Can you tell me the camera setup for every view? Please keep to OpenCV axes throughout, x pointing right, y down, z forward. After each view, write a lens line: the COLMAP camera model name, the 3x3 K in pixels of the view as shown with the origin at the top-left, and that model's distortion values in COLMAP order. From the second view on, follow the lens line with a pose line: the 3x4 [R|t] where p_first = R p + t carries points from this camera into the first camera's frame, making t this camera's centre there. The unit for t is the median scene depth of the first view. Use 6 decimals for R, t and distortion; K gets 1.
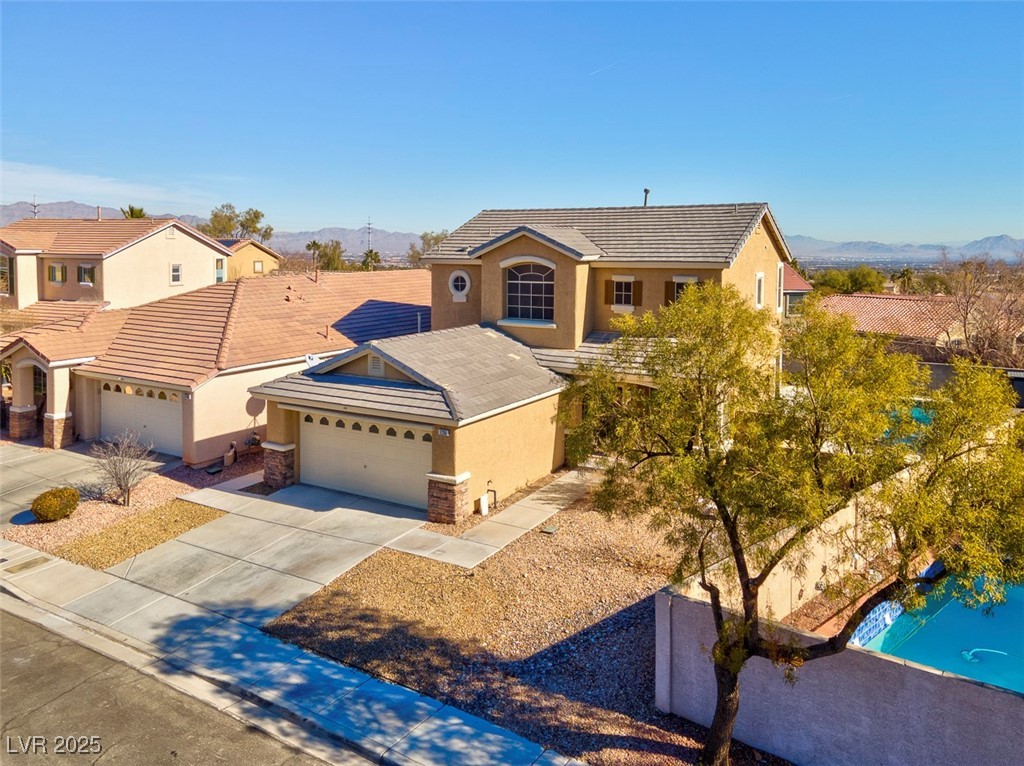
lens RADIAL K [[772.5, 0, 508.2], [0, 772.5, 364.3], [0, 0, 1]] dist [0.003800, 0.061428]
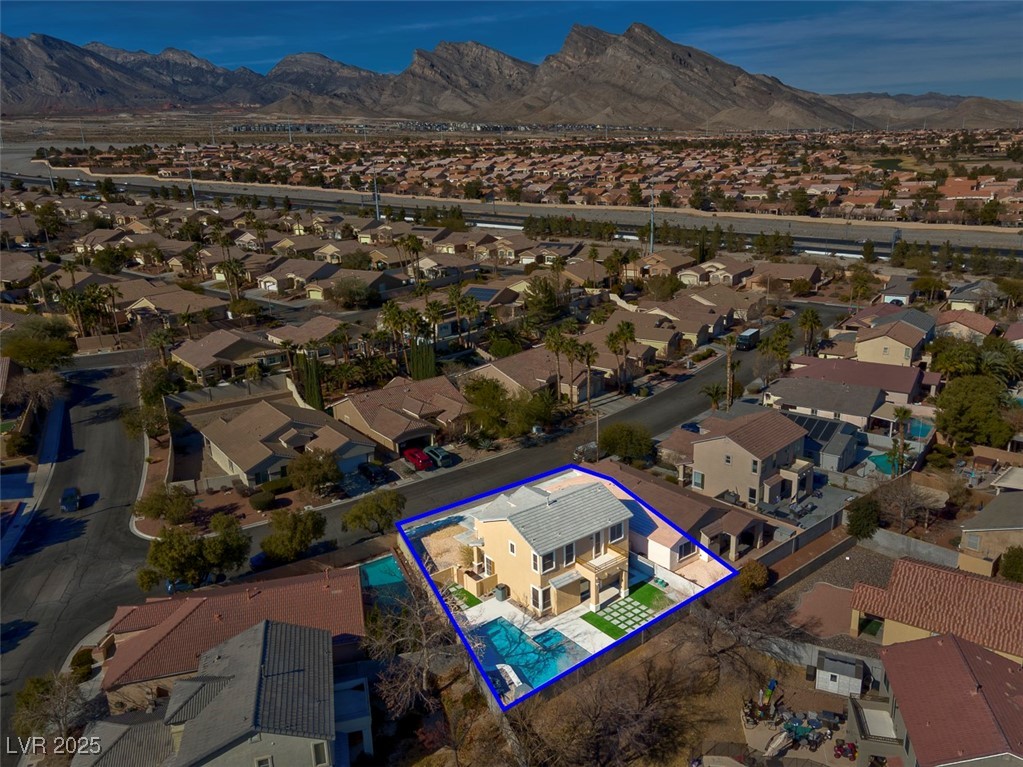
lens RADIAL K [[762.1, 0, 511.5], [0, 762.1, 383.5], [0, 0, 1]] dist [0.004614, 0.067362]
pose [[-0.363454, 0.257646, -0.895276, 4.386100], [-0.110453, 0.942301, 0.316019, -2.505237], [0.925041, 0.213744, -0.314026, 2.965665]]
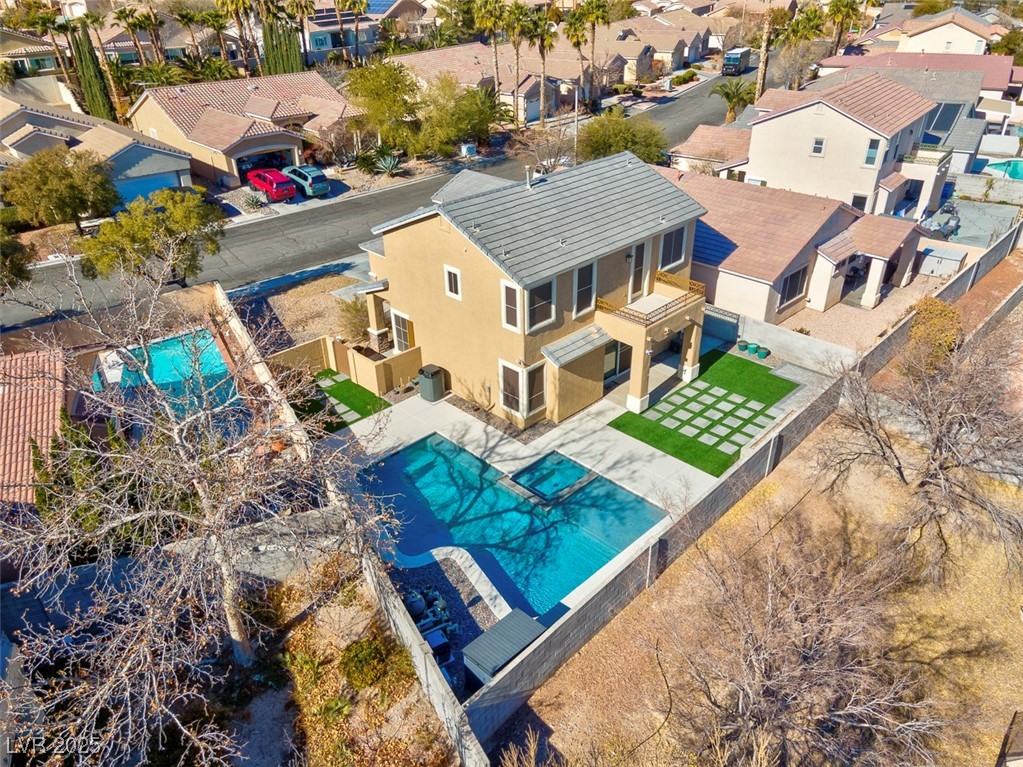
lens RADIAL K [[748.2, 0, 511.5], [0, 748.2, 383.5], [0, 0, 1]] dist [0.040099, 0.008748]
pose [[-0.249466, 0.472994, -0.845011, 2.309009], [-0.129732, 0.848410, 0.513197, -0.946131], [0.959654, 0.237650, -0.150287, 2.256752]]
